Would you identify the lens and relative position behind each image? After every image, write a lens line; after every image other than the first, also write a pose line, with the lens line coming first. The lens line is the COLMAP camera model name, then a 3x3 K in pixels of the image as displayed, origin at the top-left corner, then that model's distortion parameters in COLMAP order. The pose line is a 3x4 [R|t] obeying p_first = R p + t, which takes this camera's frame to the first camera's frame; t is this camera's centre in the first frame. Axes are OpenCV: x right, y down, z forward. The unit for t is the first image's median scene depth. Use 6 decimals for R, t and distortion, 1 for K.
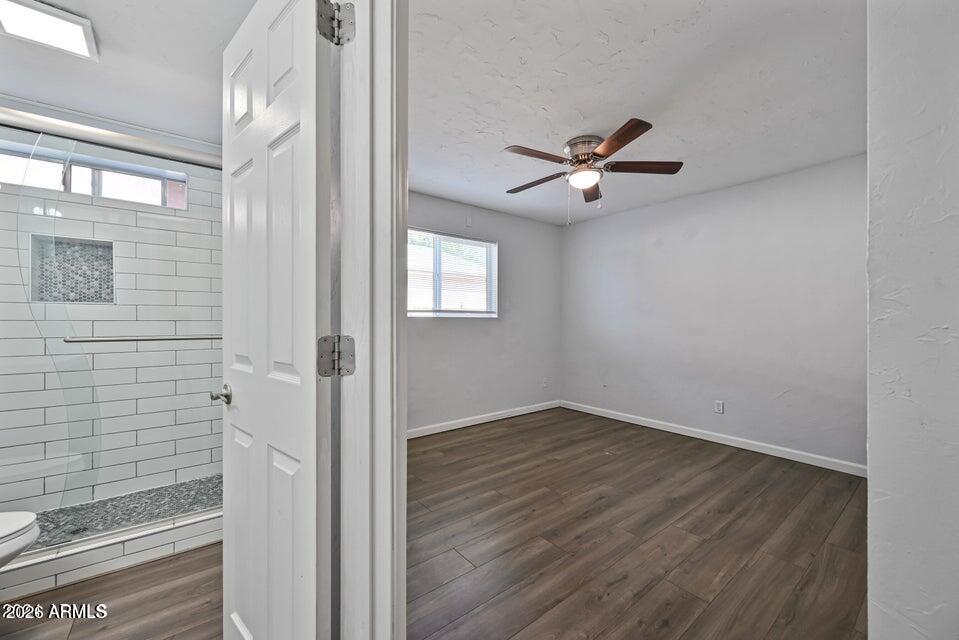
lens RADIAL K [[383.0, 0, 478.7], [0, 383.0, 320.1], [0, 0, 1]] dist [-0.001756, 0.000598]
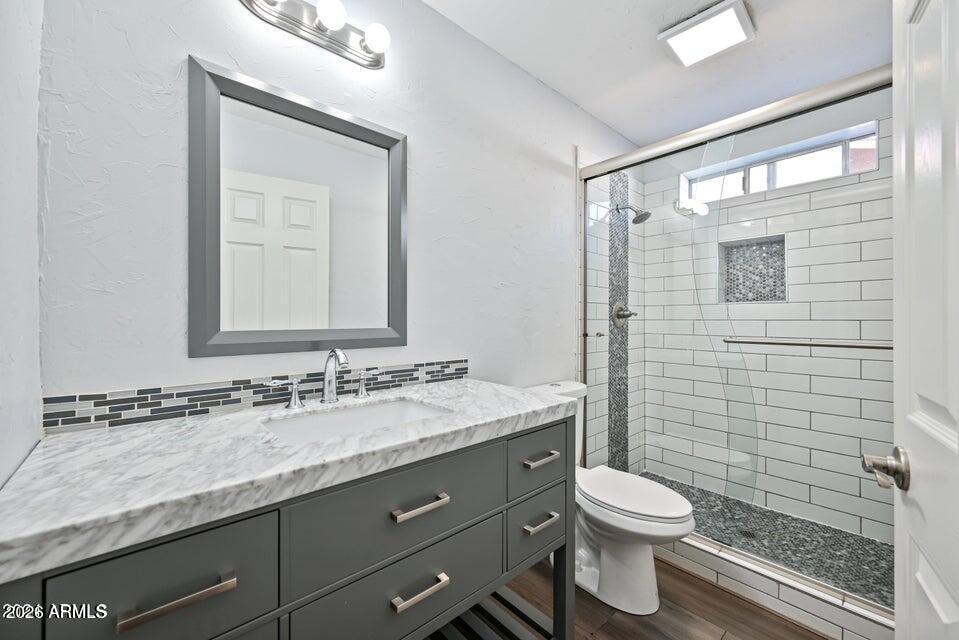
lens RADIAL K [[383.0, 0, 480.6], [0, 383.0, 318.1], [0, 0, 1]] dist [-0.001756, 0.000598]
pose [[0.074065, -0.002032, -0.997251, -0.098728], [0.000188, 0.999998, -0.002023, -0.001732], [0.997253, -0.000038, 0.074066, 0.208860]]
